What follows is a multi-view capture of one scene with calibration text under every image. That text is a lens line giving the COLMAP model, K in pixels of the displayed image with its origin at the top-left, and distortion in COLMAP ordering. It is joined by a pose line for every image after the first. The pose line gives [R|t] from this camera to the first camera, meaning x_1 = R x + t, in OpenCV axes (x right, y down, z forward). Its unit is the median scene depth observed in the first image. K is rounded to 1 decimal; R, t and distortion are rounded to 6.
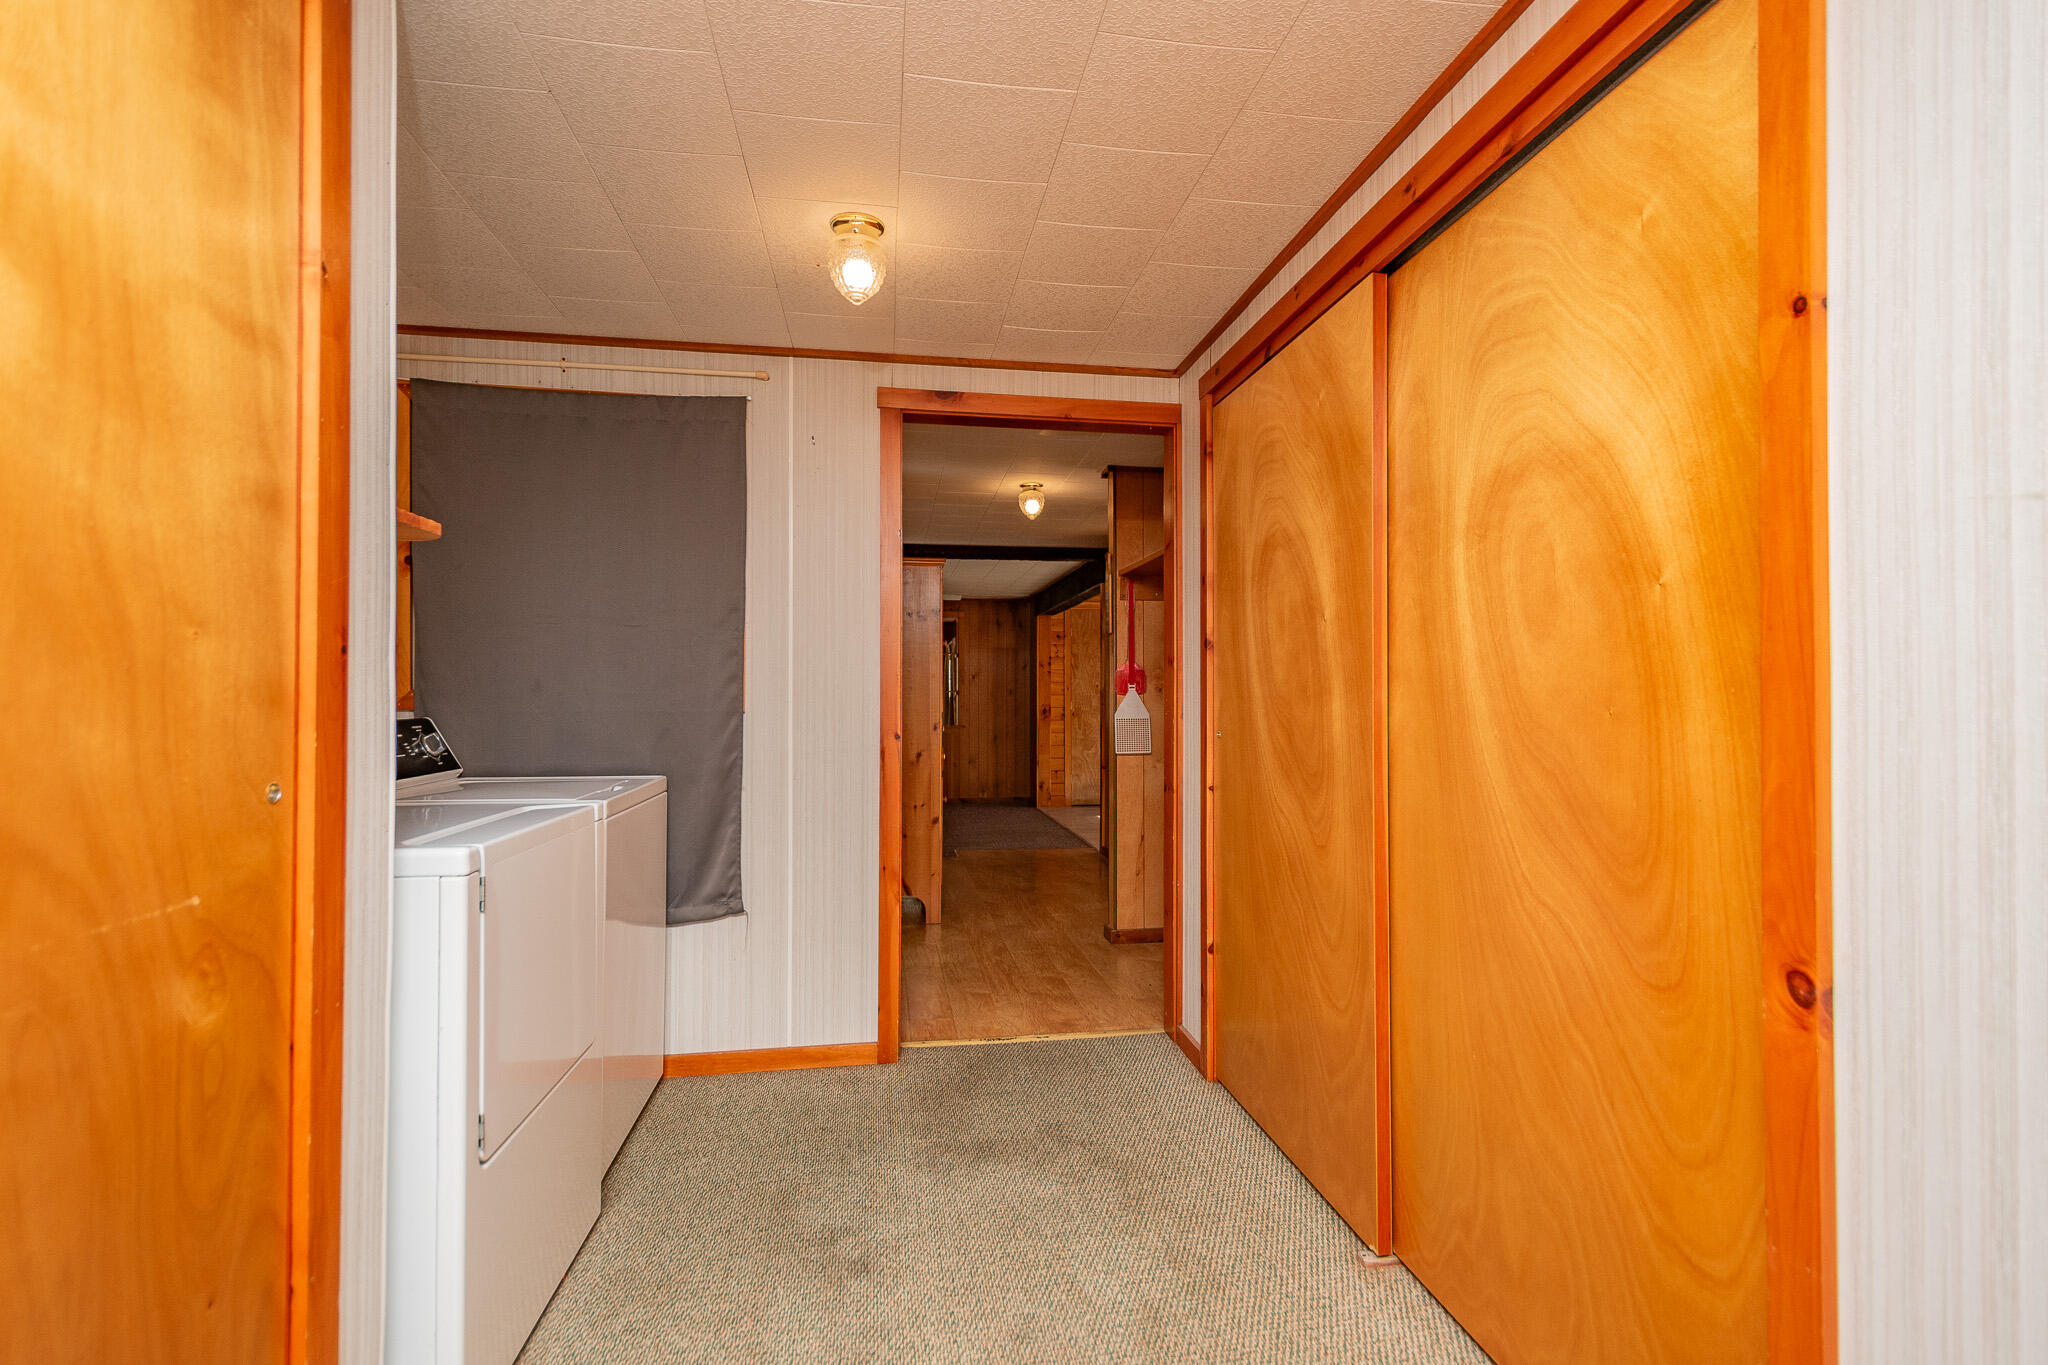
lens RADIAL K [[906.1, 0, 1026.1], [0, 906.1, 692.2], [0, 0, 1]] dist [0.002453, -0.000023]
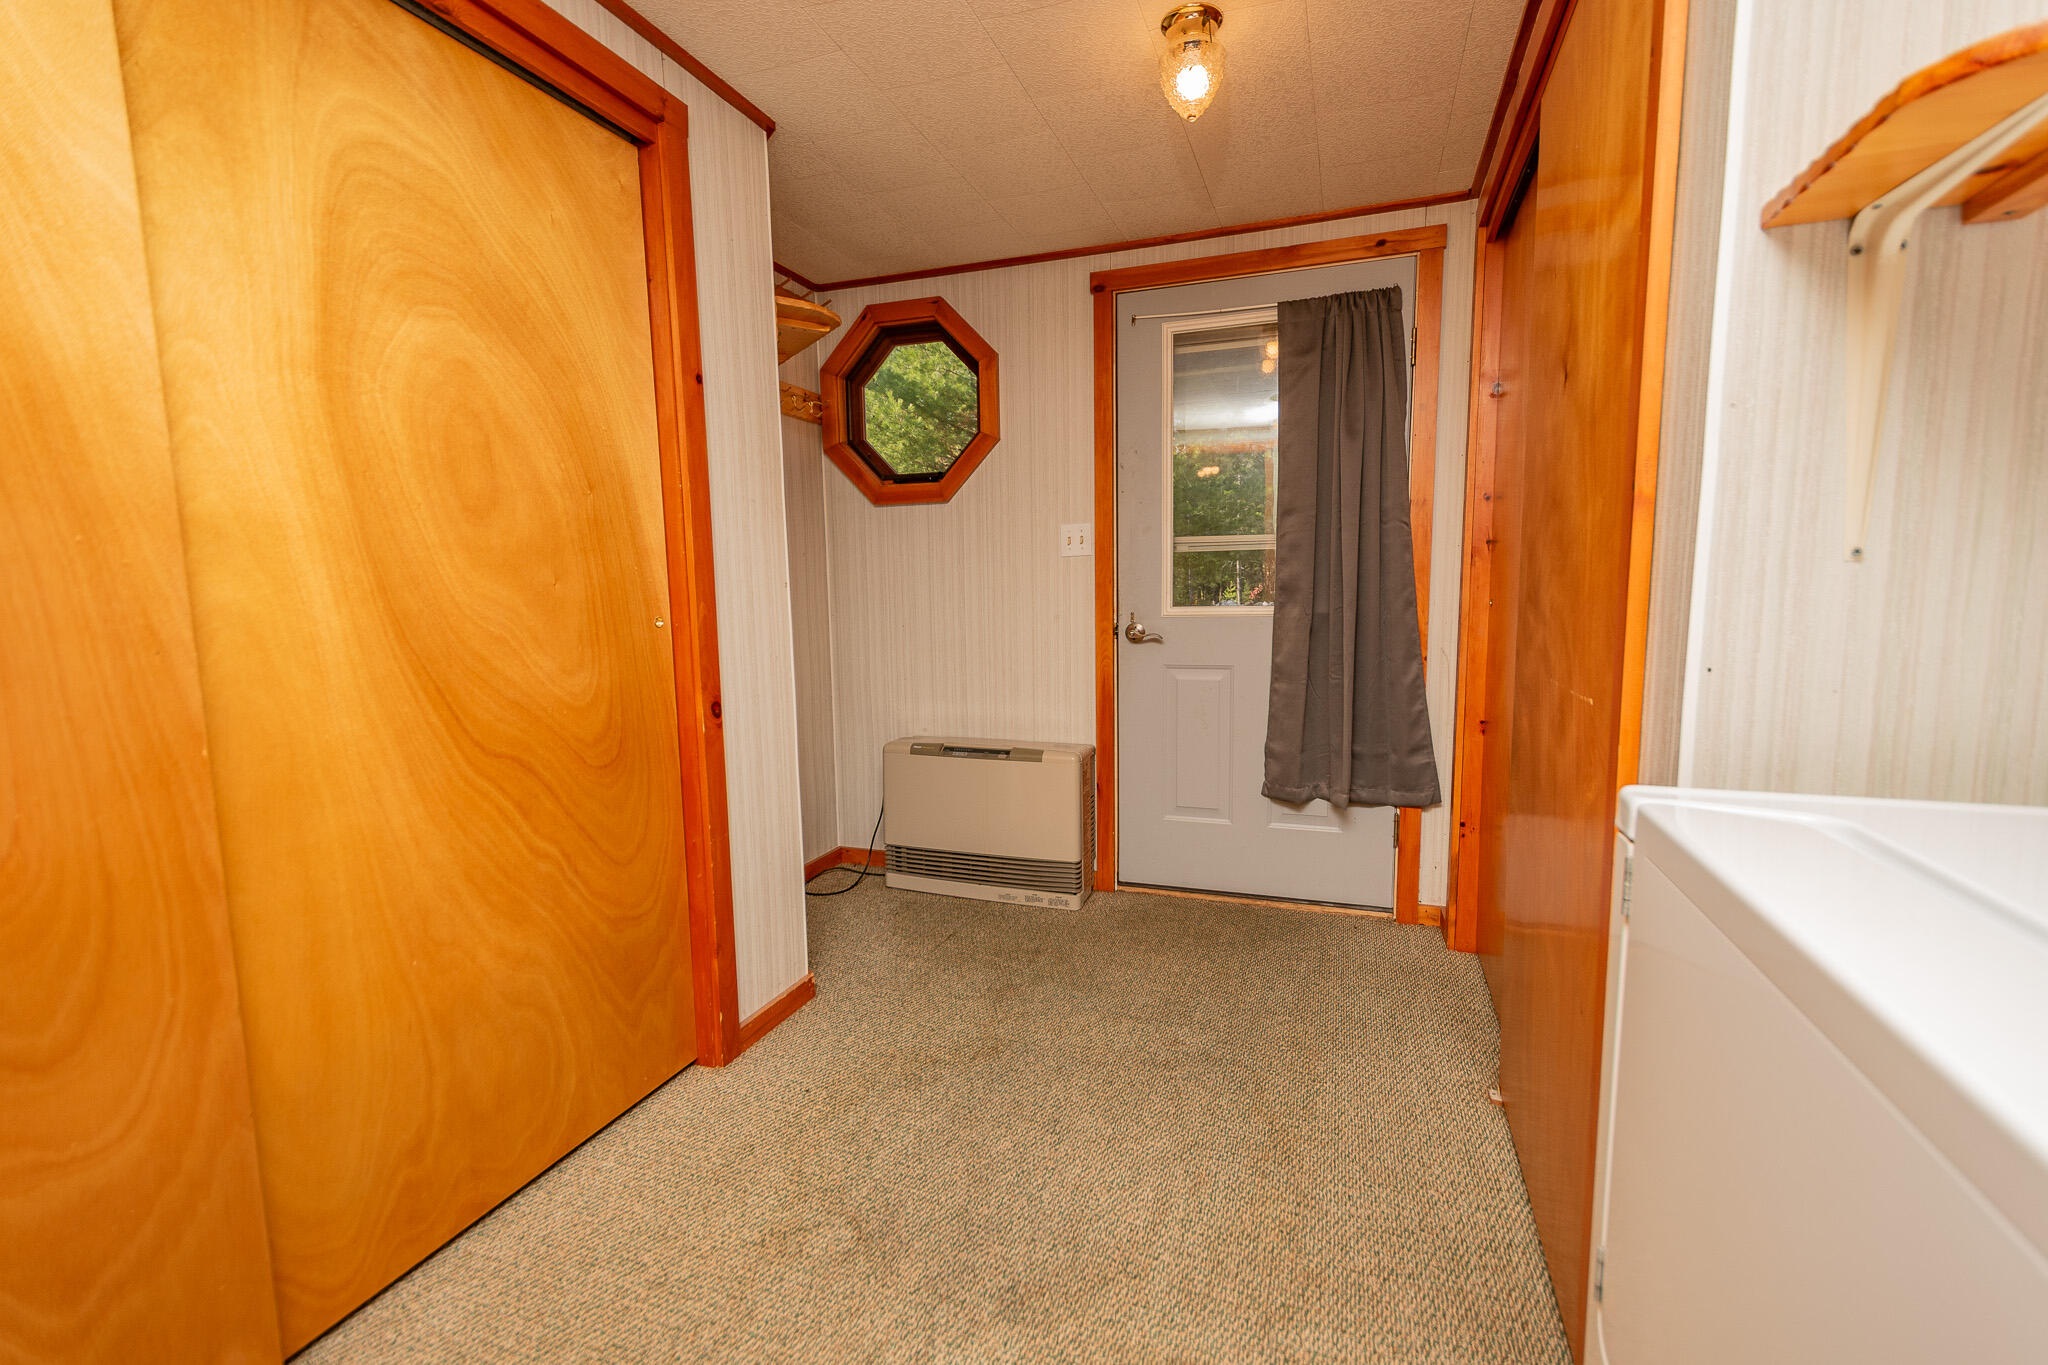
lens RADIAL K [[889.1, 0, 1025.6], [0, 889.1, 692.4], [0, 0, 1]] dist [0.026669, -0.000102]
pose [[-0.874956, -0.044992, 0.482107, -0.611551], [0.009087, 0.993972, 0.109253, 0.048238], [-0.484117, 0.099972, -0.869274, 1.900297]]
